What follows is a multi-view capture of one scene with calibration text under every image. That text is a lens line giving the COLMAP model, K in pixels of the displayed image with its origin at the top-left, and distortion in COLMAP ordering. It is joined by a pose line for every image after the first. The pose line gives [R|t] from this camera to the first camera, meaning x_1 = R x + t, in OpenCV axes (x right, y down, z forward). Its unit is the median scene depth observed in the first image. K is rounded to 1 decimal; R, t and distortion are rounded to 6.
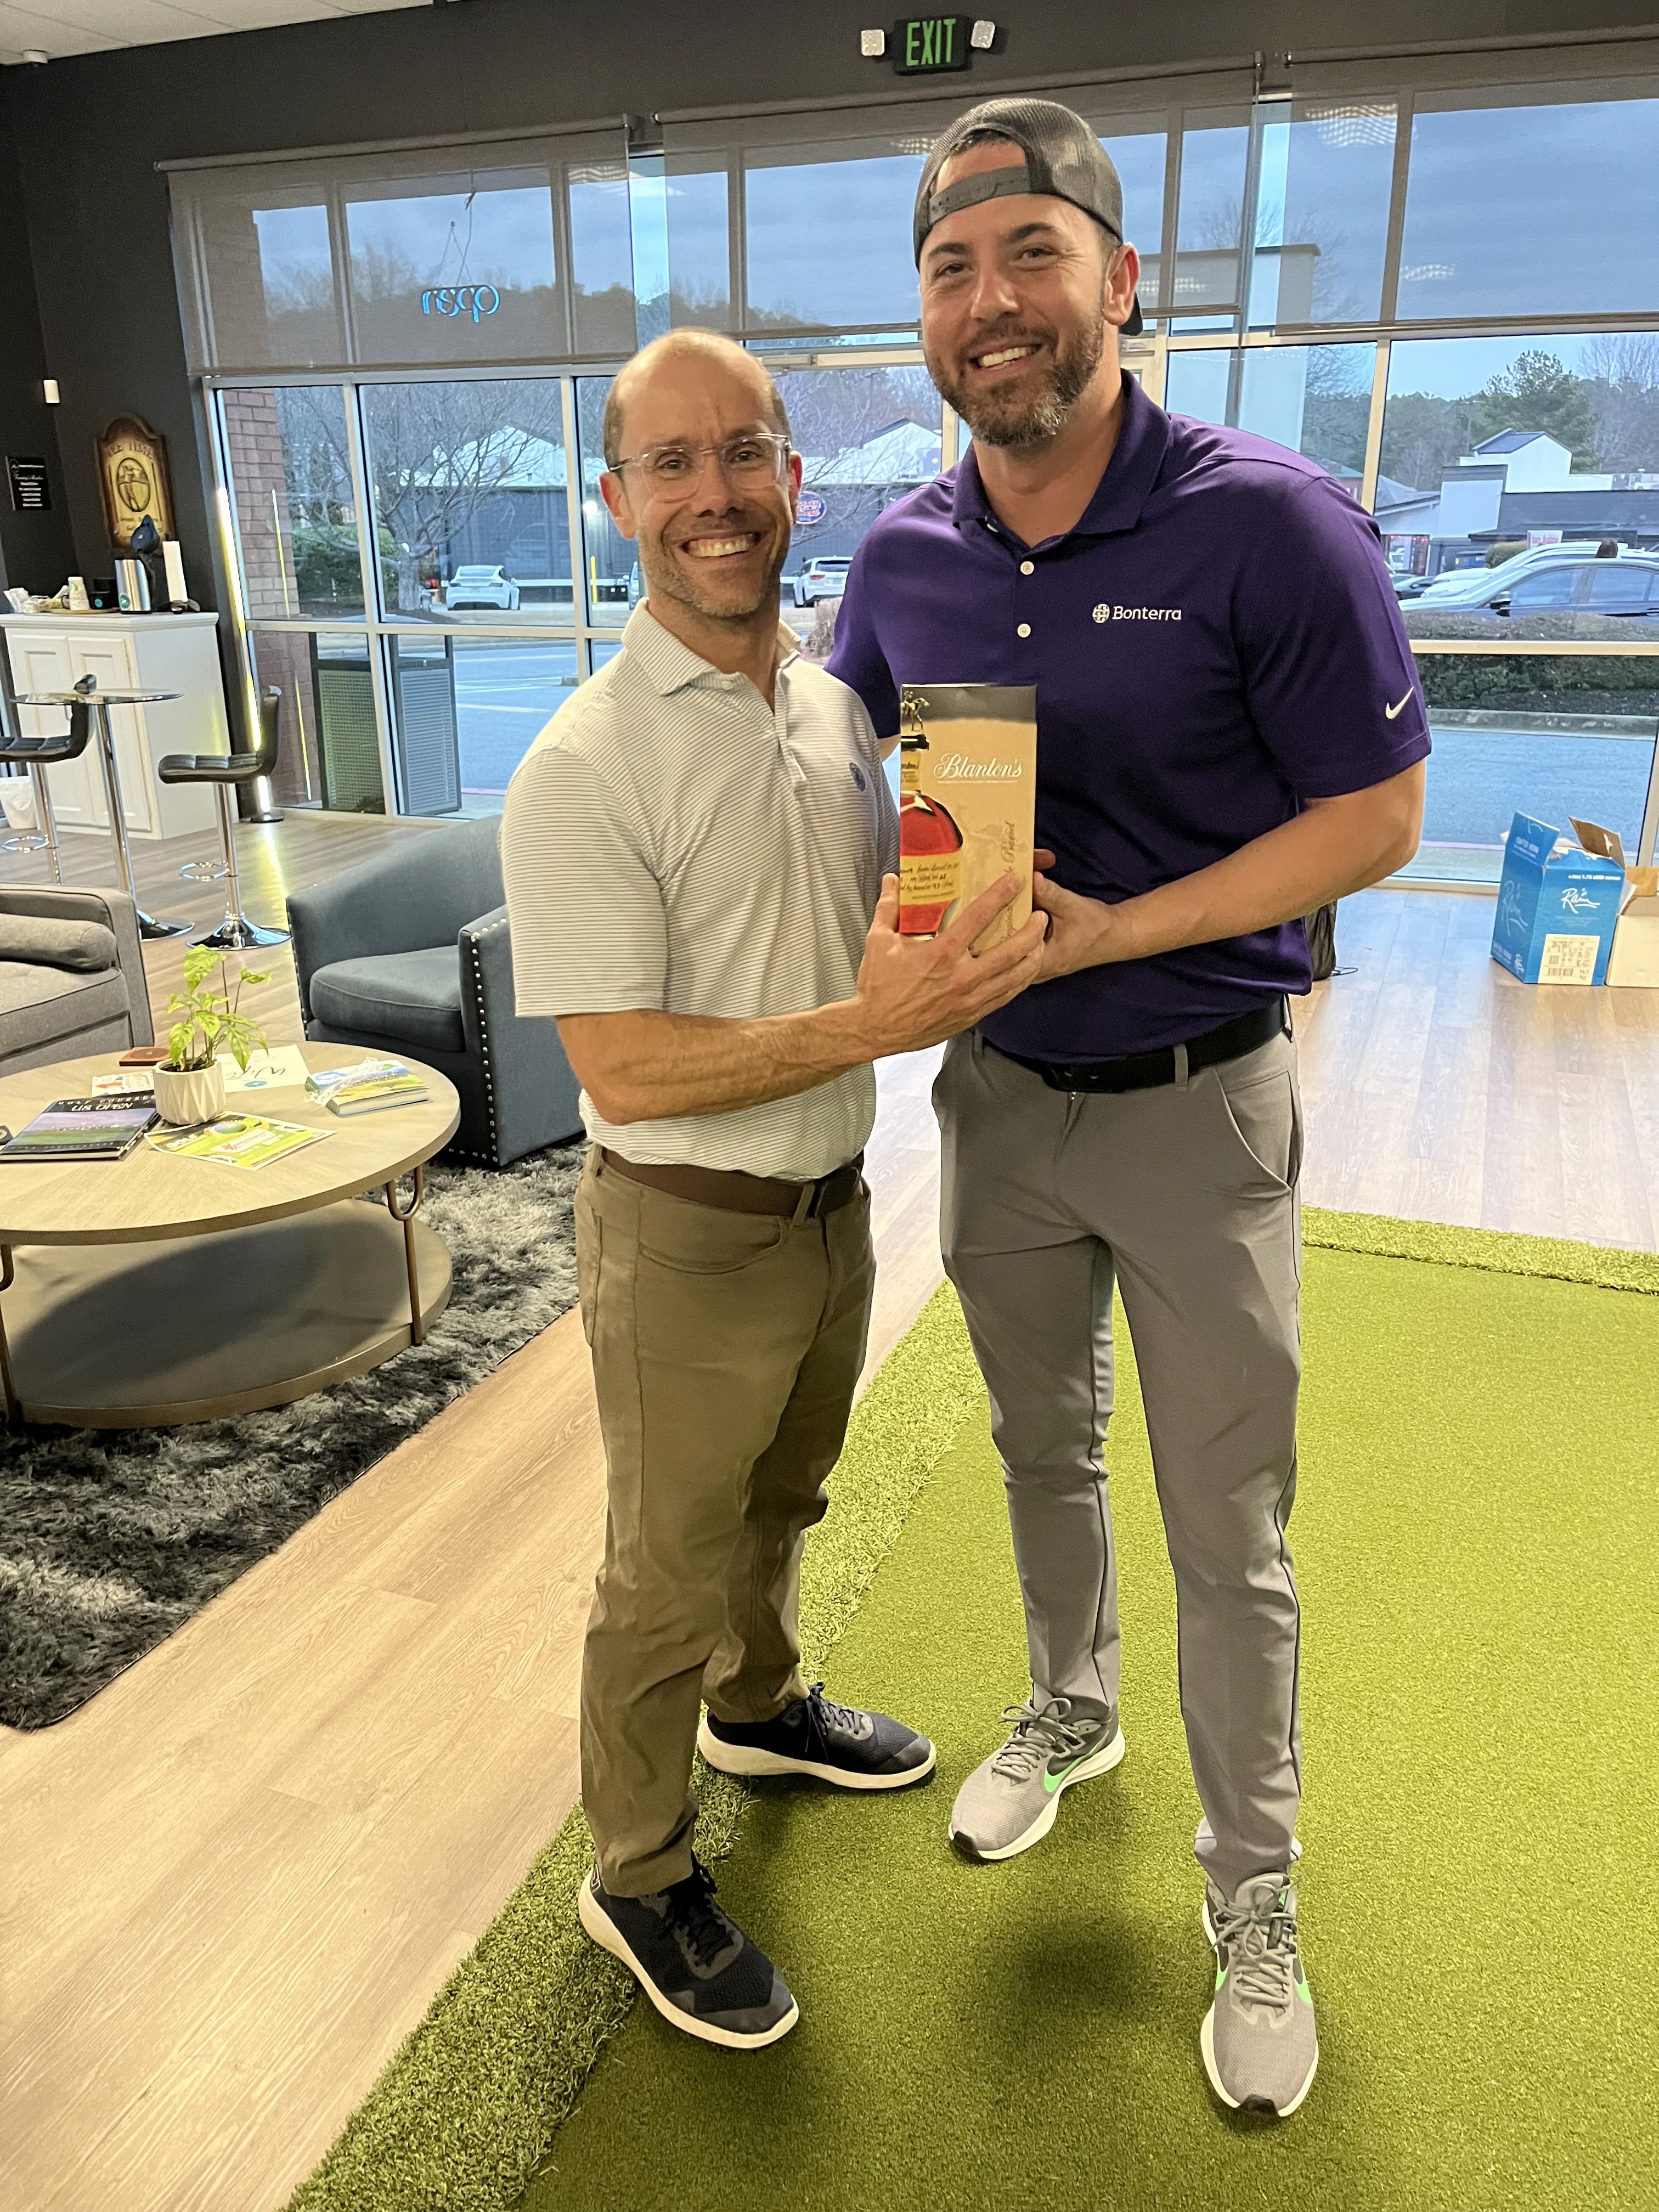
lens RADIAL K [[1685.1, 0, 818.8], [0, 1685.1, 1105.3], [0, 0, 1]] dist [0.046782, -0.078847]
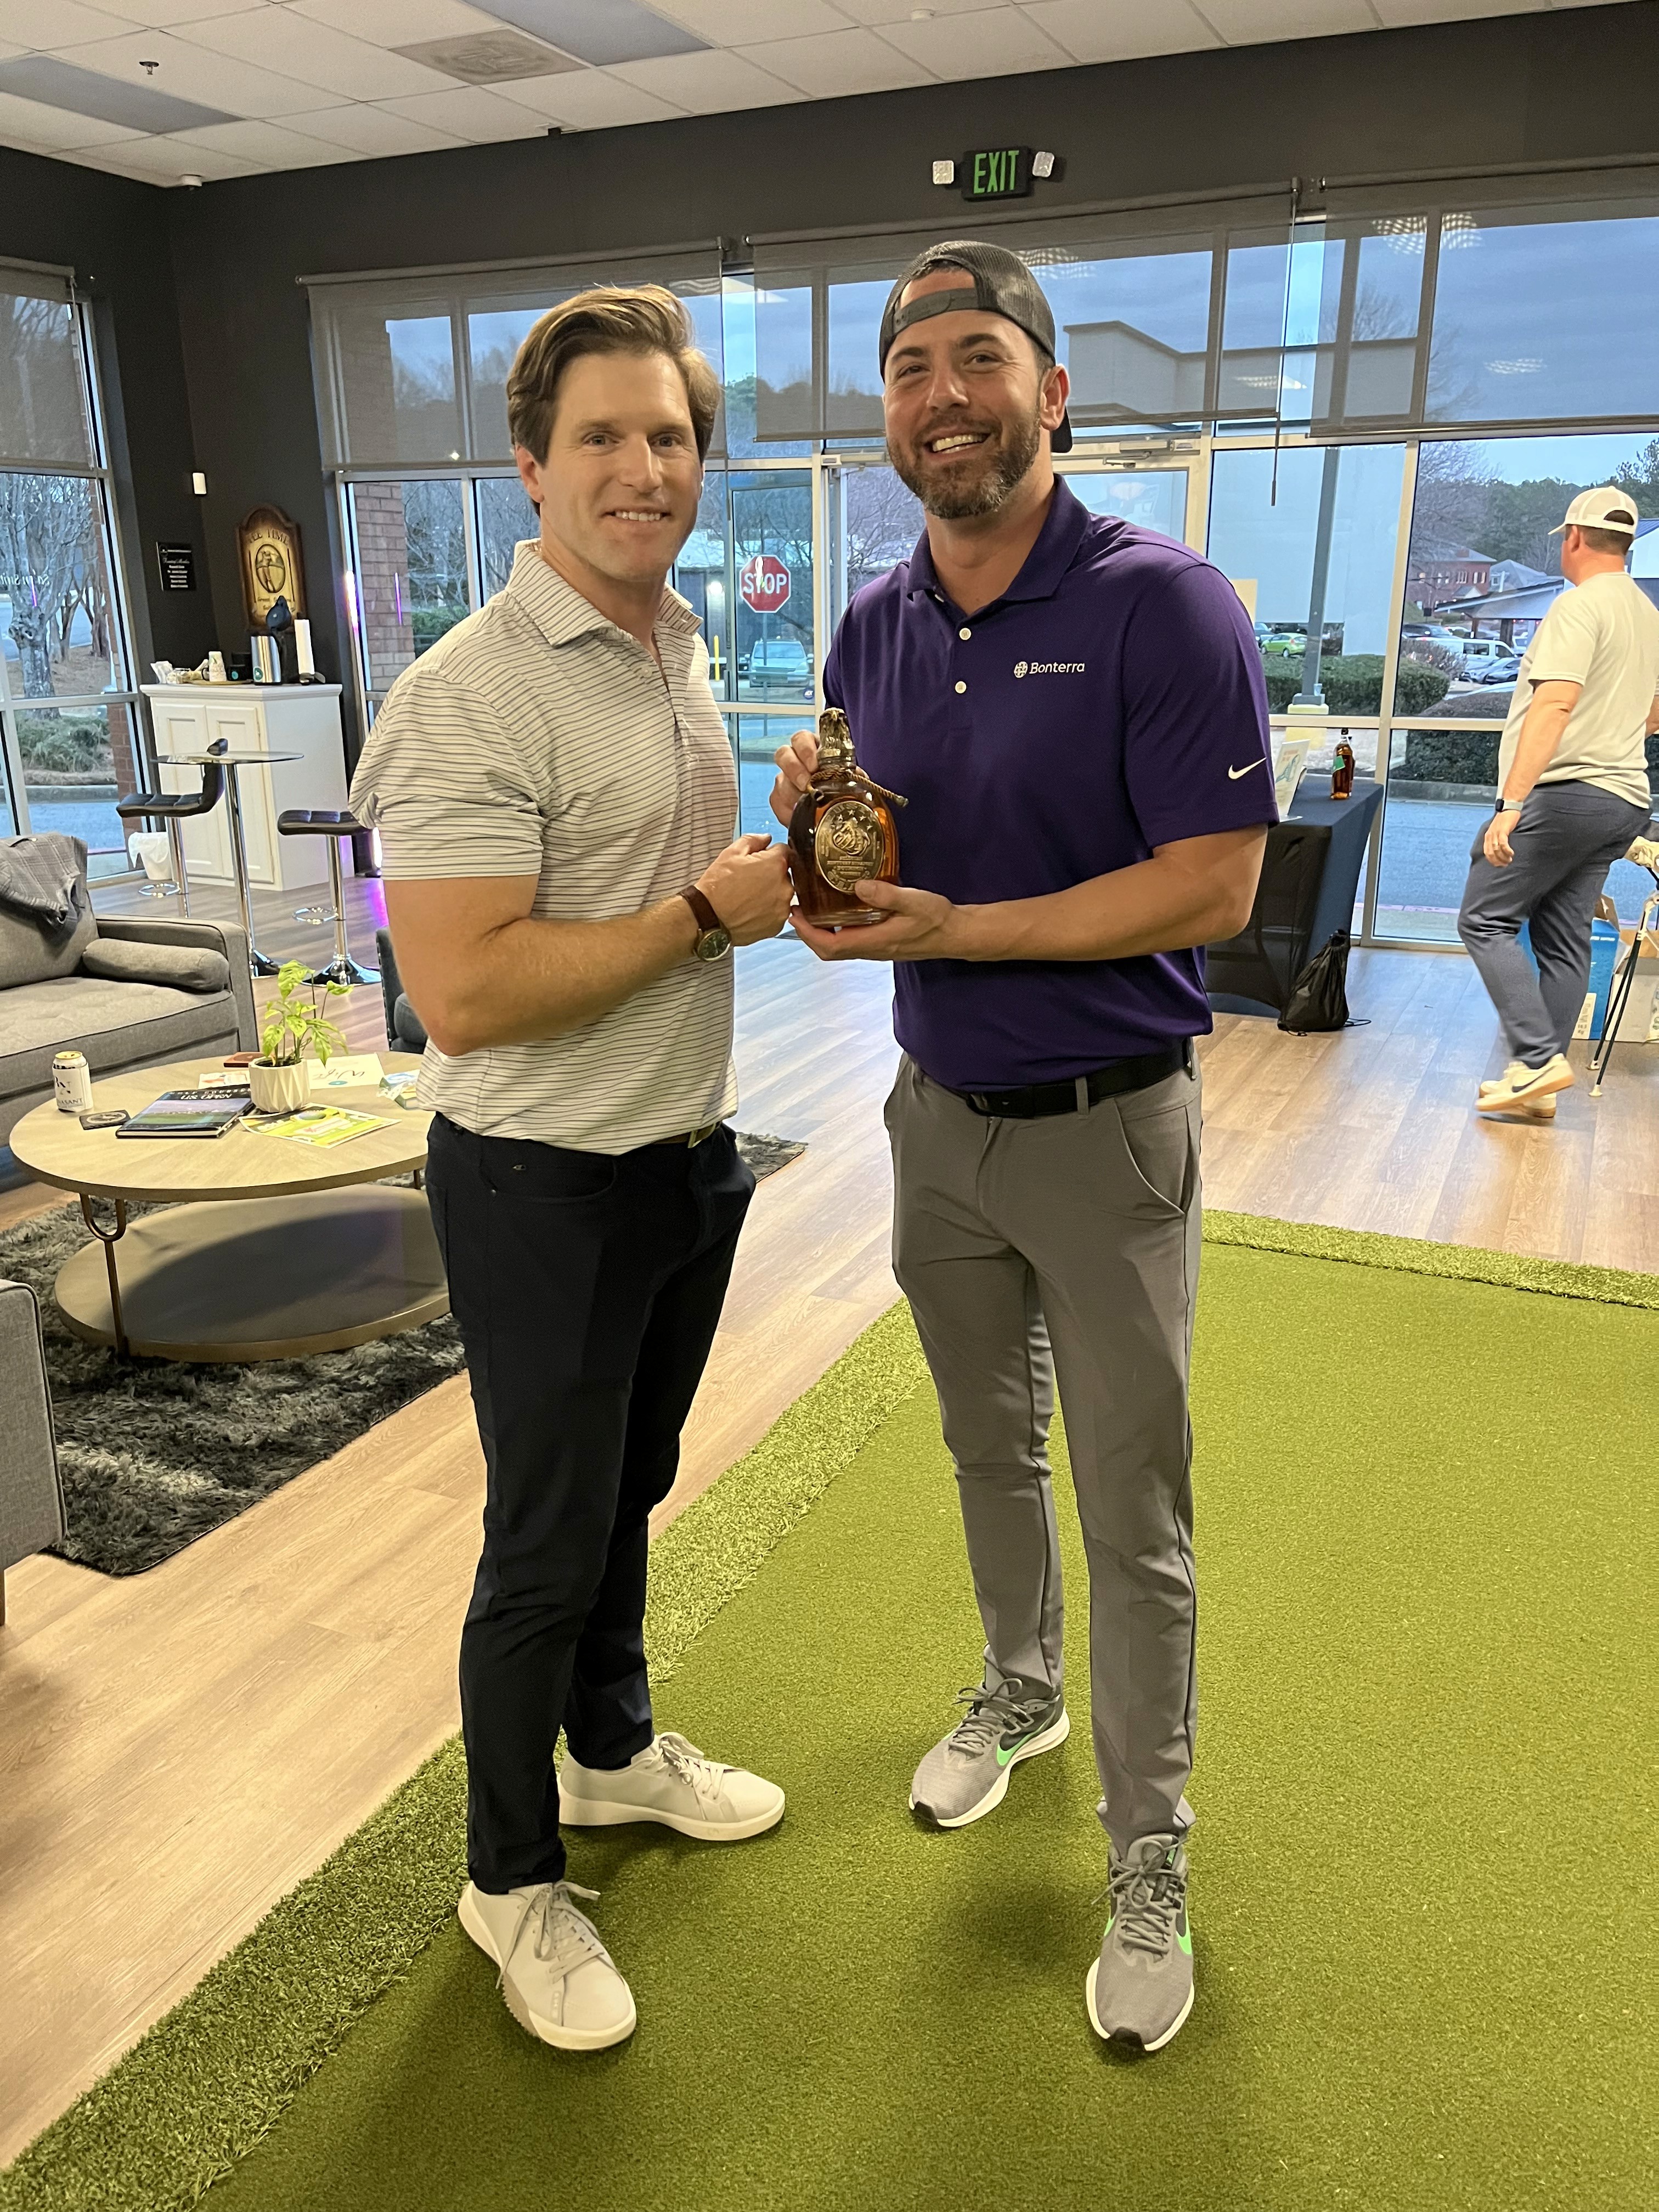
lens RADIAL K [[1678.9, 0, 829.5], [0, 1678.9, 1106.0], [0, 0, 1]] dist [0.007249, -0.000205]
pose [[0.998143, 0.022047, -0.056782, 0.073210], [-0.024358, 0.998889, -0.040335, 0.044183], [0.055830, 0.041643, 0.997571, -0.134712]]
